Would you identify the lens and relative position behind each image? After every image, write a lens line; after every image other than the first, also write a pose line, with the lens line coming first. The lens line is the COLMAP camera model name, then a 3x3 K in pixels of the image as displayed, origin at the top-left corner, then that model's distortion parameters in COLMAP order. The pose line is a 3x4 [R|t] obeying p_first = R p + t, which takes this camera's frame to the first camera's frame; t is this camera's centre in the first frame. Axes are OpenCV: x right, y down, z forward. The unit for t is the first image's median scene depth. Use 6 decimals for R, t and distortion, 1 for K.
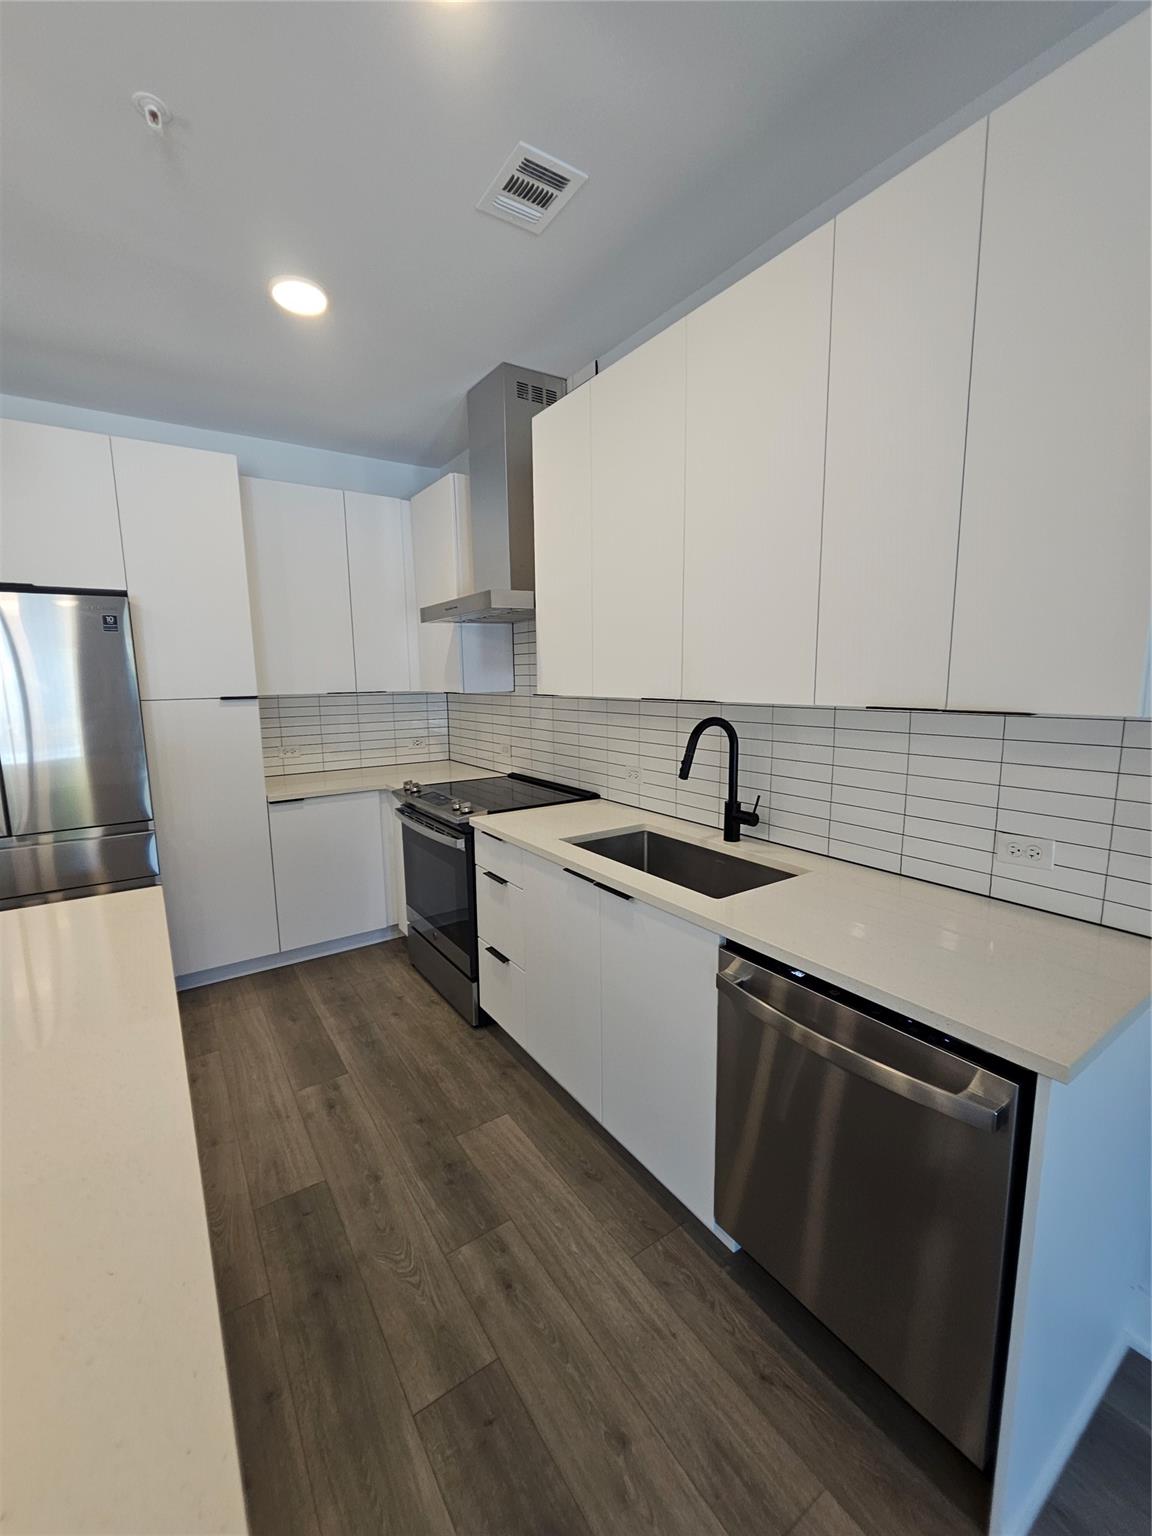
lens RADIAL K [[631.8, 0, 570.5], [0, 631.8, 768.4], [0, 0, 1]] dist [-0.001355, -0.000494]
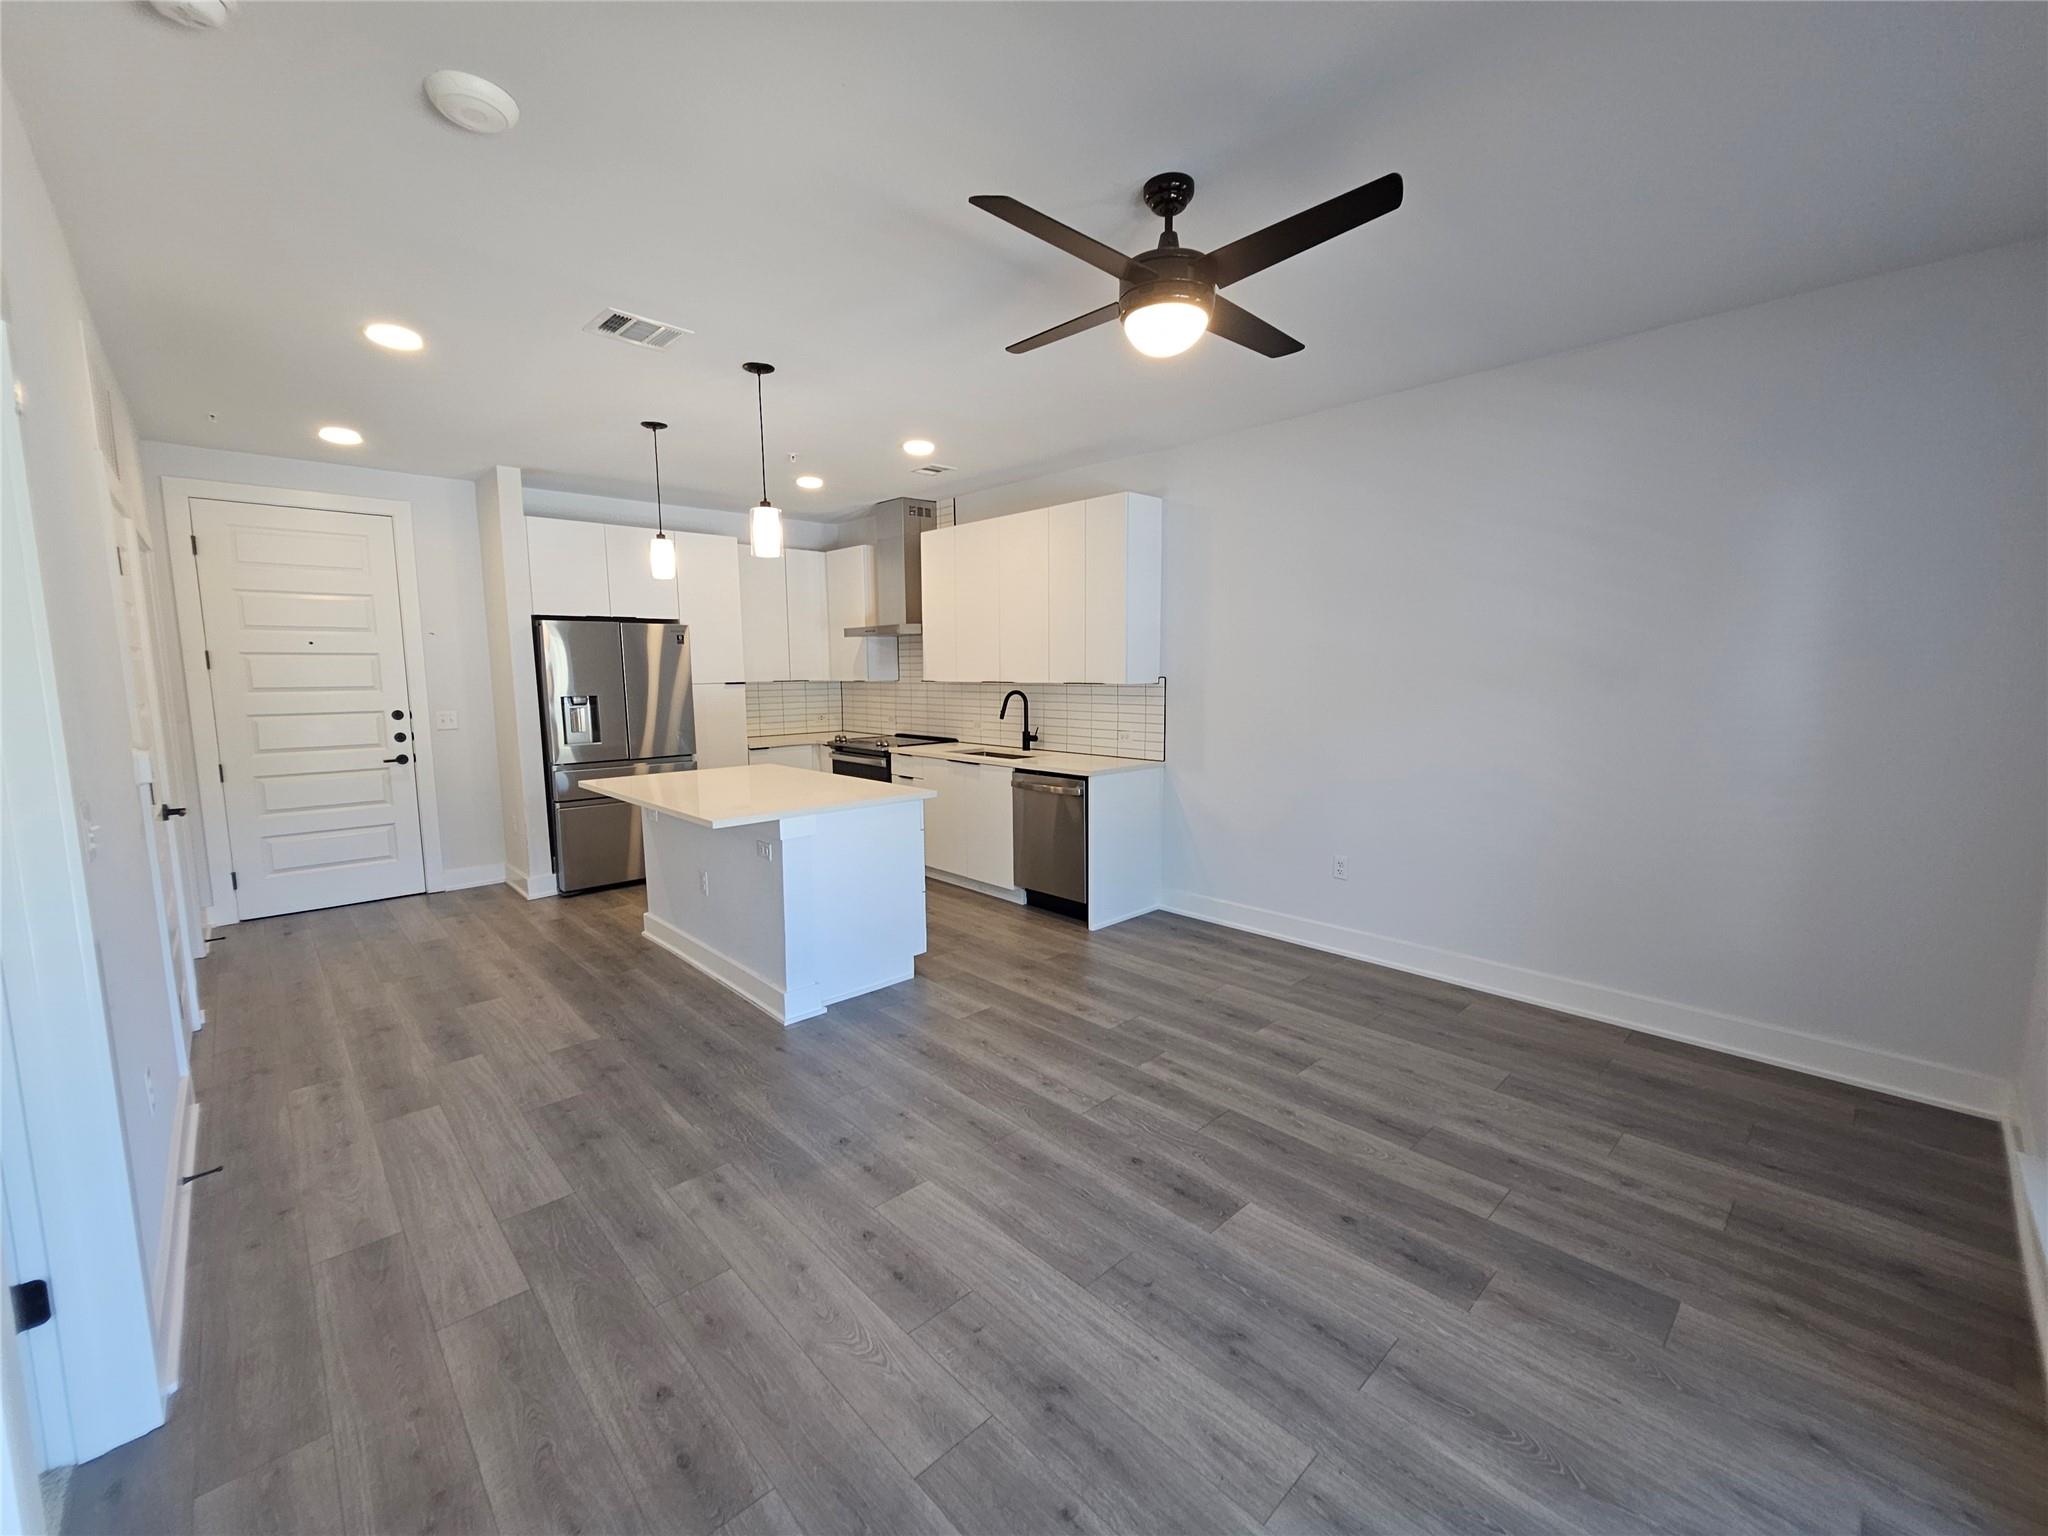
lens RADIAL K [[842.4, 0, 1019.9], [0, 842.4, 766.2], [0, 0, 1]] dist [-0.001355, -0.000494]
pose [[0.987326, -0.013804, 0.158106, -0.203902], [0.018427, 0.999443, -0.027808, 0.243609], [-0.157634, 0.030369, 0.987031, -1.727710]]
